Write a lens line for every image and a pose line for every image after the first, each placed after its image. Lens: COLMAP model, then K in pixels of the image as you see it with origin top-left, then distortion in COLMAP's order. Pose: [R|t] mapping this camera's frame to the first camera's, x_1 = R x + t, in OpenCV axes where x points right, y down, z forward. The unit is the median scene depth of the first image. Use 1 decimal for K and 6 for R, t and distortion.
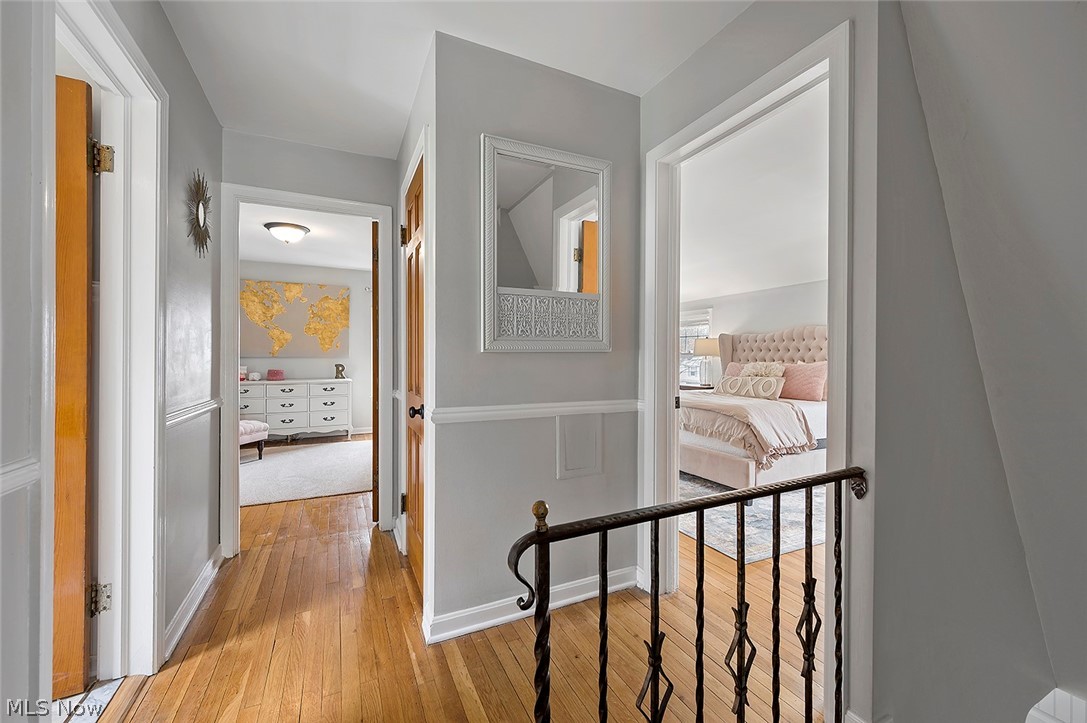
lens RADIAL K [[434.0, 0, 543.0], [0, 434.0, 358.6], [0, 0, 1]] dist [-0.002841, 0.000781]
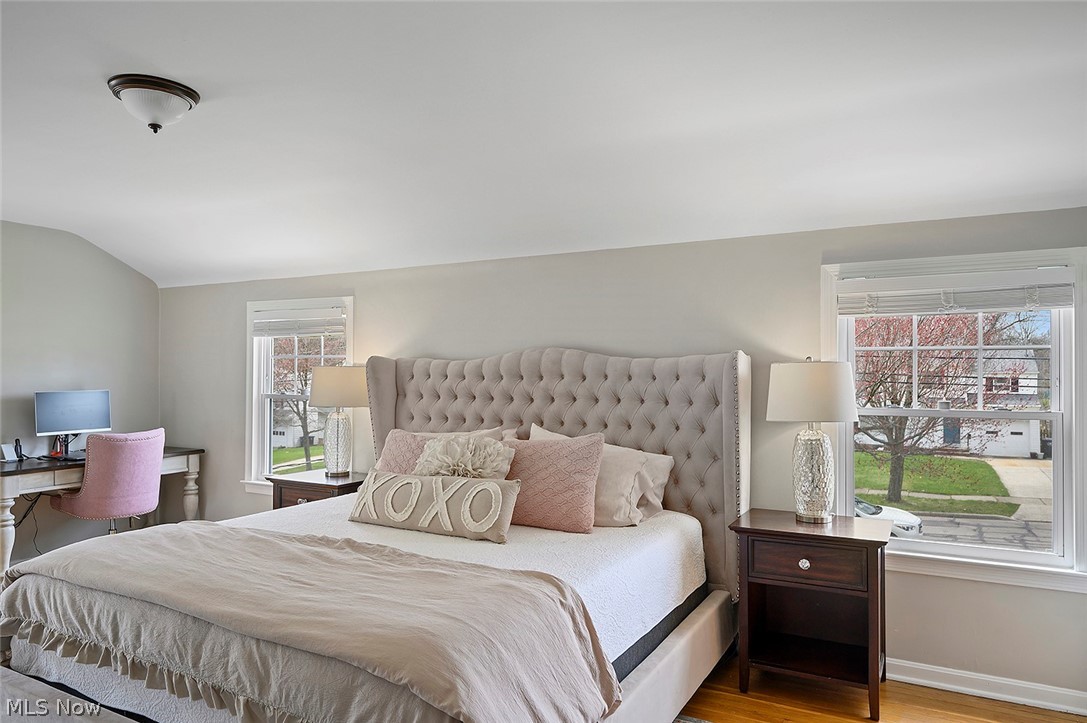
lens RADIAL K [[711.4, 0, 539.7], [0, 711.4, 368.7], [0, 0, 1]] dist [-0.012708, -0.001940]
pose [[0.815346, -0.001927, 0.578971, 0.174464], [0.003591, 0.999992, -0.001729, -0.056280], [-0.578963, 0.003488, 0.815346, 0.413904]]
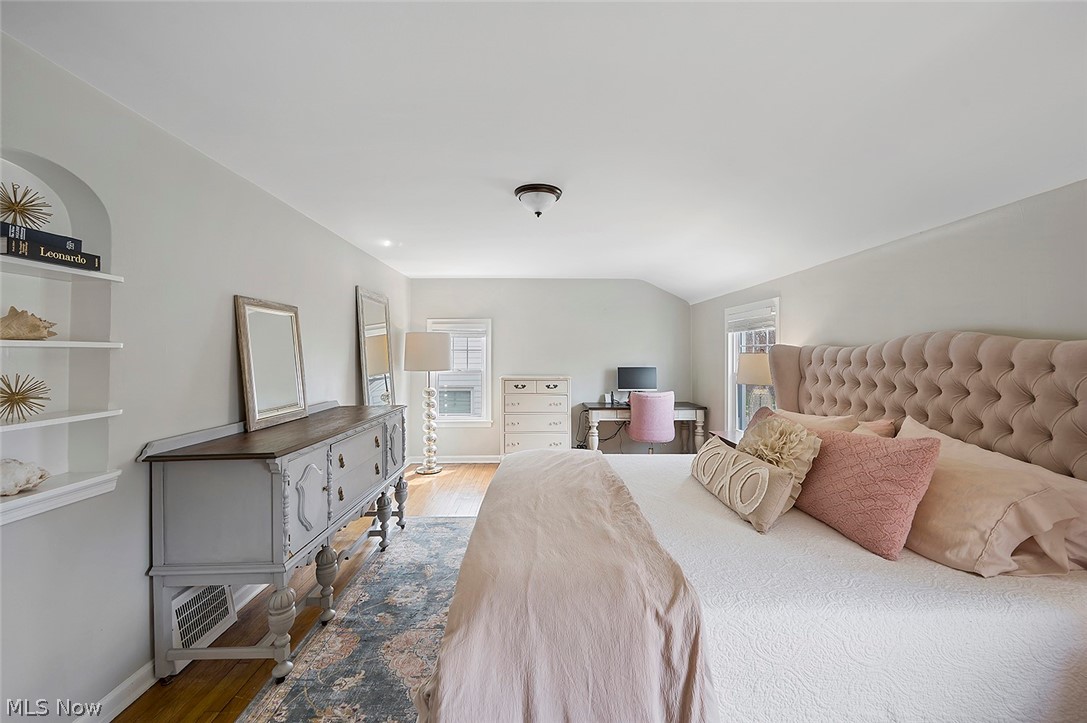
lens RADIAL K [[434.0, 0, 544.1], [0, 434.0, 349.8], [0, 0, 1]] dist [-0.002841, 0.000781]
pose [[0.906049, -0.006489, -0.423123, 0.485703], [0.000463, 0.999897, -0.014343, -0.057260], [0.423172, 0.012800, 0.905959, 0.515531]]
